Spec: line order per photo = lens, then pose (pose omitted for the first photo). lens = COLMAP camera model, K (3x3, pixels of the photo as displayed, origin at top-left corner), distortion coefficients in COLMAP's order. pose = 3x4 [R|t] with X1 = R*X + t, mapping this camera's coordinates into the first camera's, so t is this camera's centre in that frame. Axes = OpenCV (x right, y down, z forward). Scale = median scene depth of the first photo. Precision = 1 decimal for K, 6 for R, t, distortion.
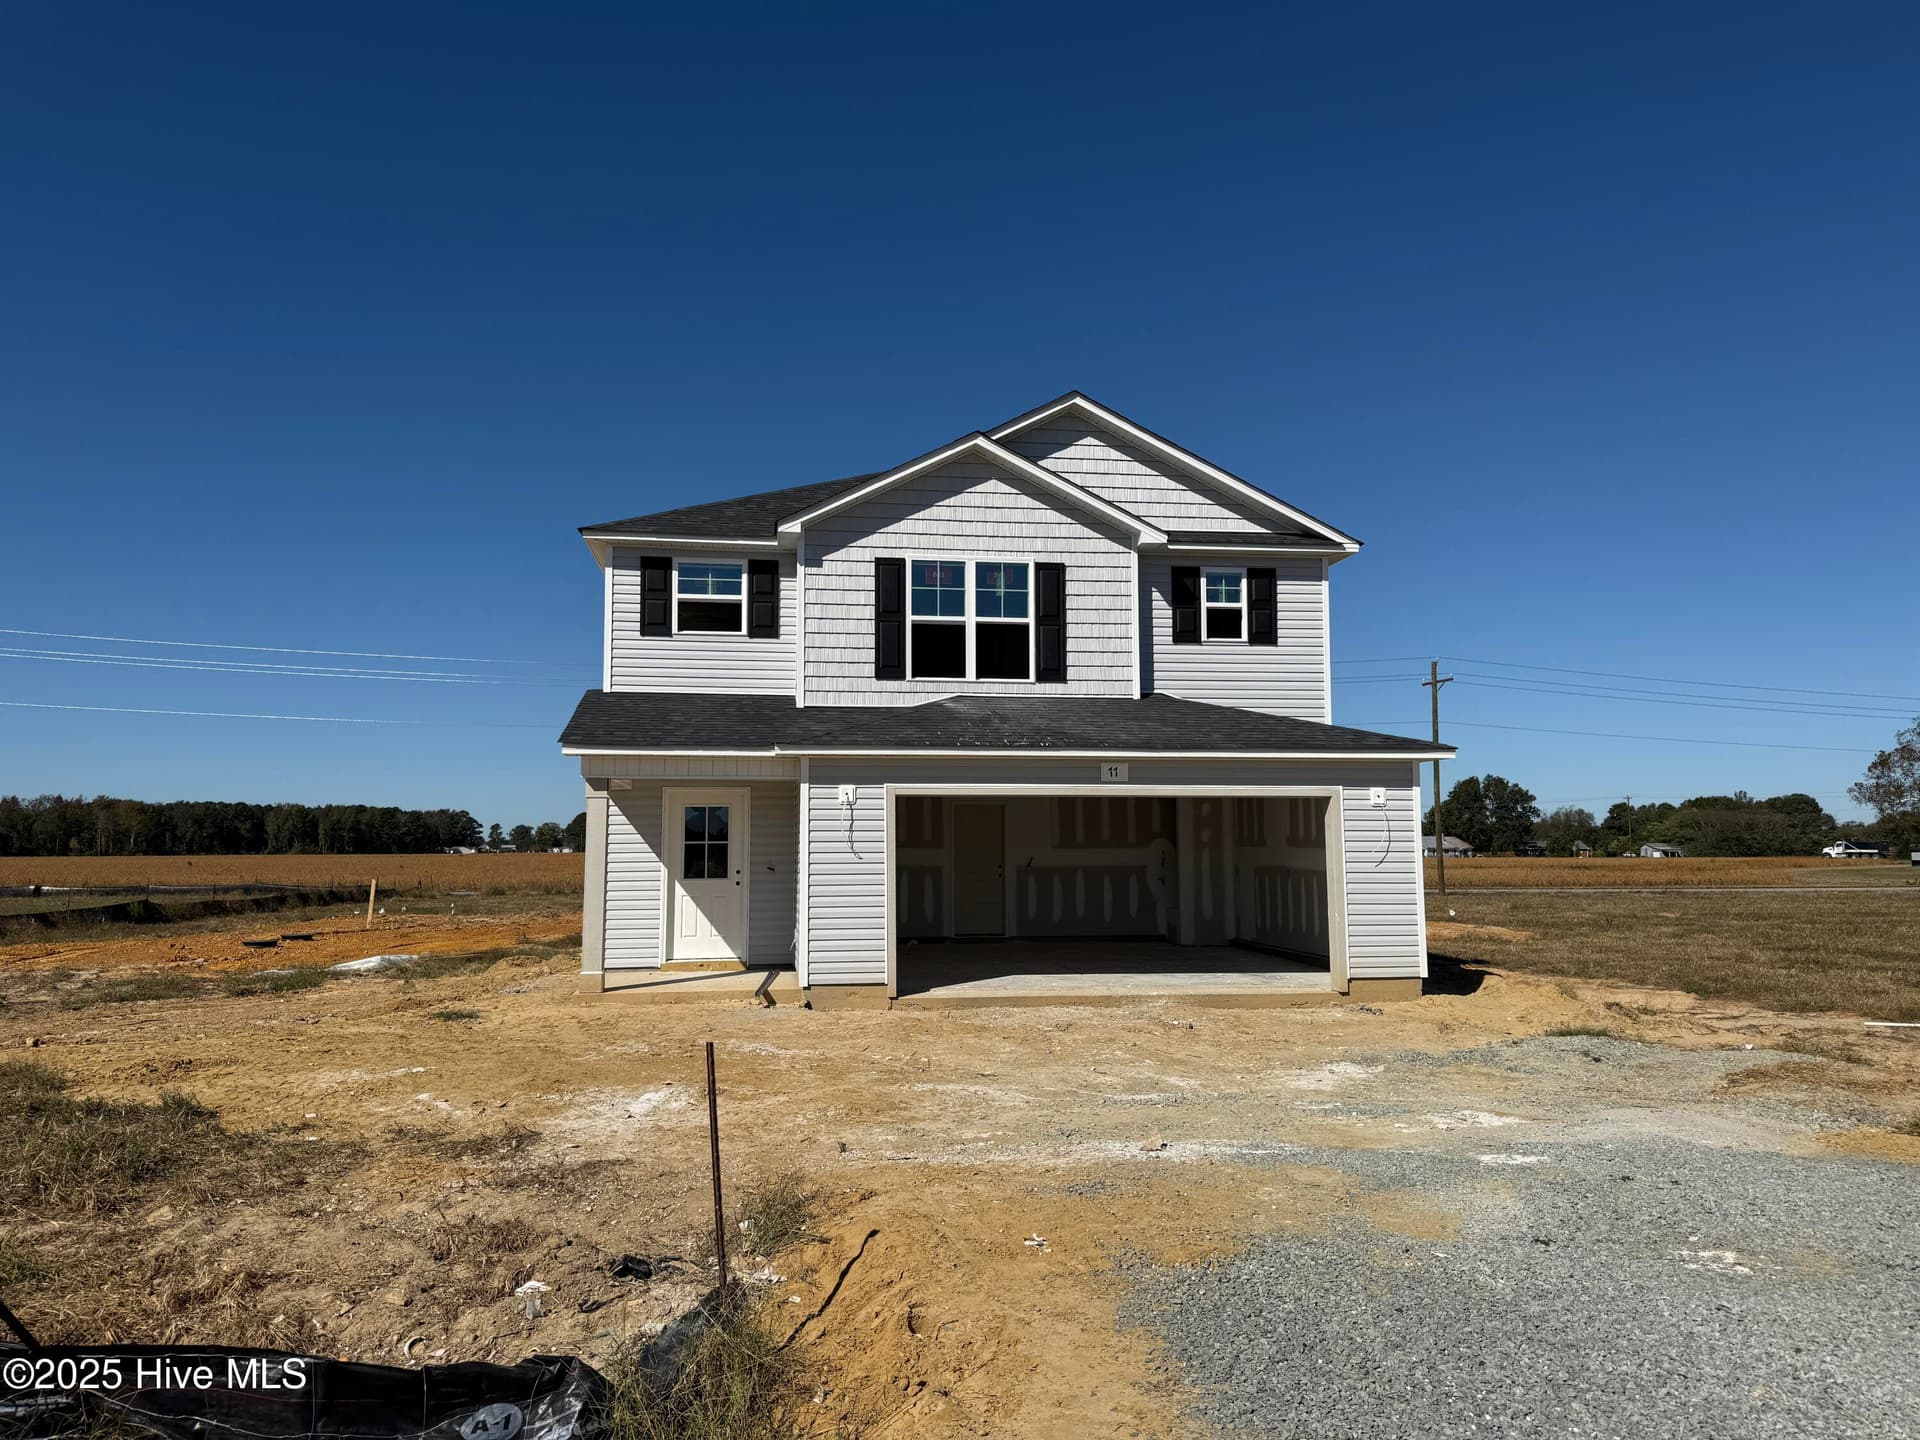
lens RADIAL K [[1384.5, 0, 953.4], [0, 1384.5, 719.1], [0, 0, 1]] dist [0.051911, -0.042659]
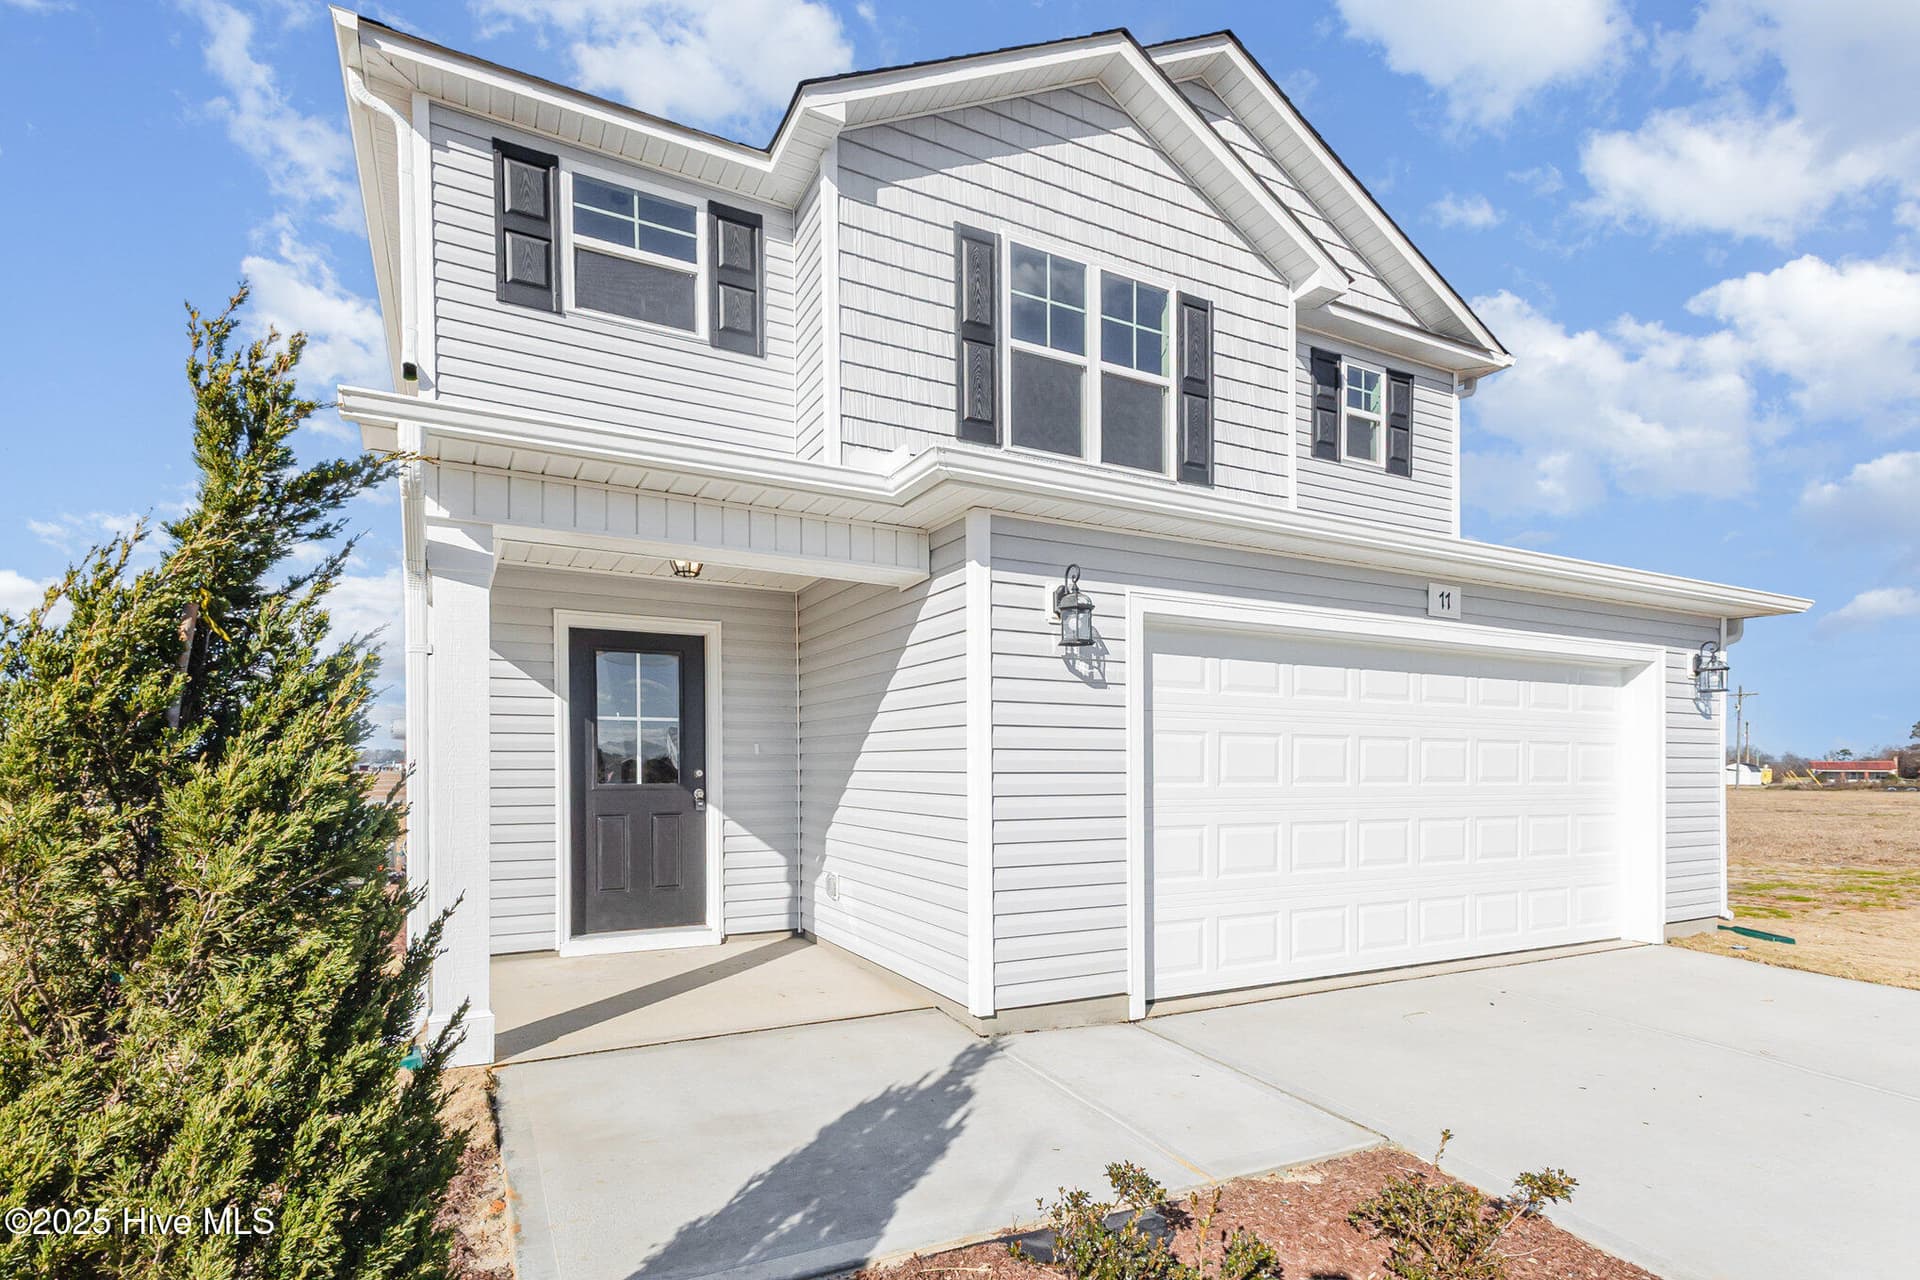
lens RADIAL K [[953.9, 0, 952.6], [0, 953.9, 775.9], [0, 0, 1]] dist [0.015671, 0.003853]
pose [[0.941421, 0.000977, 0.337231, -0.187074], [-0.034827, 0.994930, 0.094342, 0.070628], [-0.335429, -0.100561, 0.936683, 0.602408]]
